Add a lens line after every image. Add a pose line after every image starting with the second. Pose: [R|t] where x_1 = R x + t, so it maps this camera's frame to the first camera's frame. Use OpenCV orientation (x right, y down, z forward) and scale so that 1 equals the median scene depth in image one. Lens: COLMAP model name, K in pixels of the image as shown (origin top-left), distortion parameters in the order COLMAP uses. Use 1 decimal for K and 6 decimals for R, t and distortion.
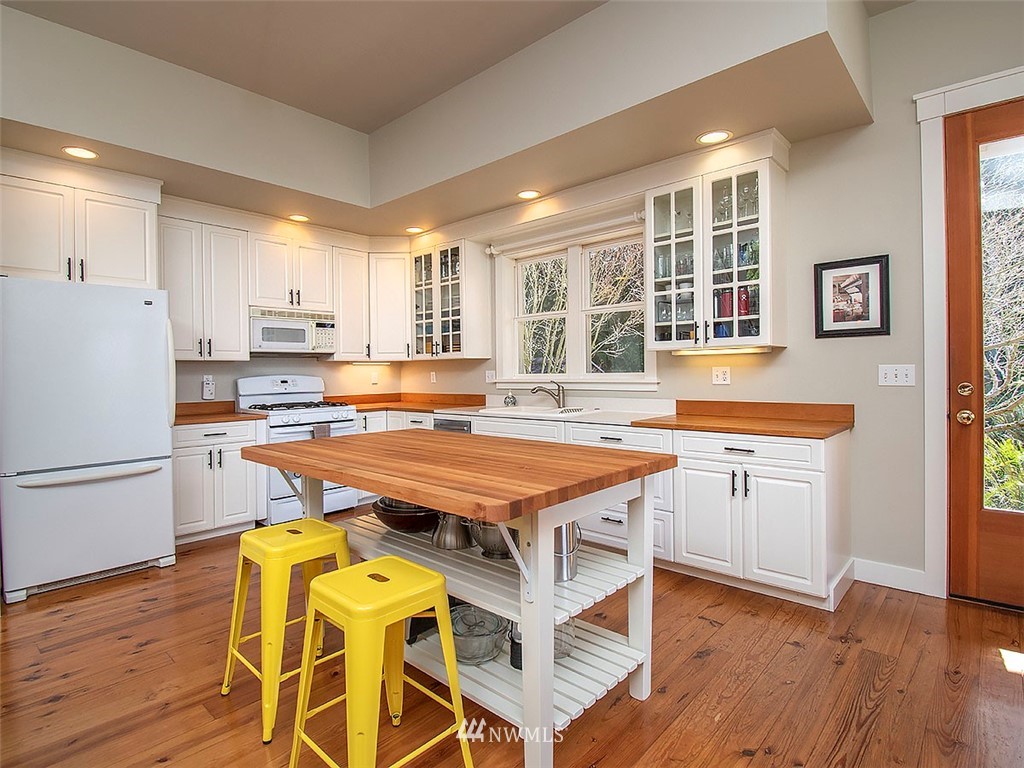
lens RADIAL K [[535.2, 0, 508.0], [0, 535.2, 380.0], [0, 0, 1]] dist [0.011510, -0.021350]
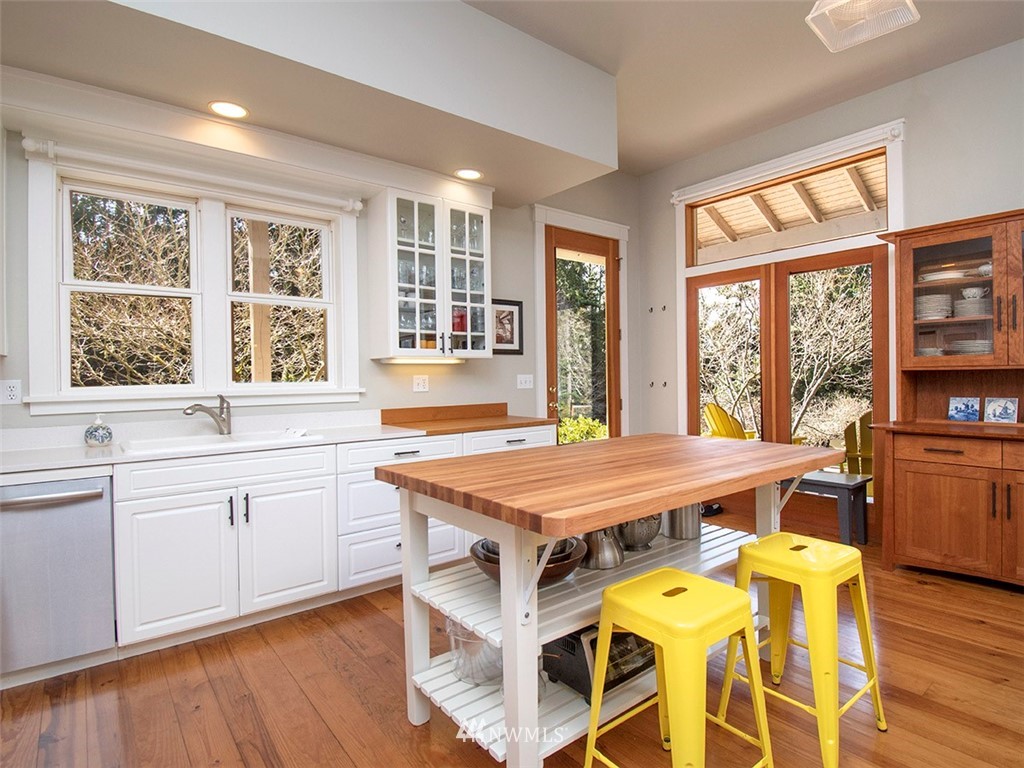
lens RADIAL K [[564.8, 0, 533.9], [0, 564.8, 386.3], [0, 0, 1]] dist [-0.007839, -0.001558]
pose [[0.119754, -0.004735, 0.992792, -0.776257], [0.026263, 0.999654, 0.001600, 0.000824], [-0.992456, 0.025882, 0.119837, 0.716874]]
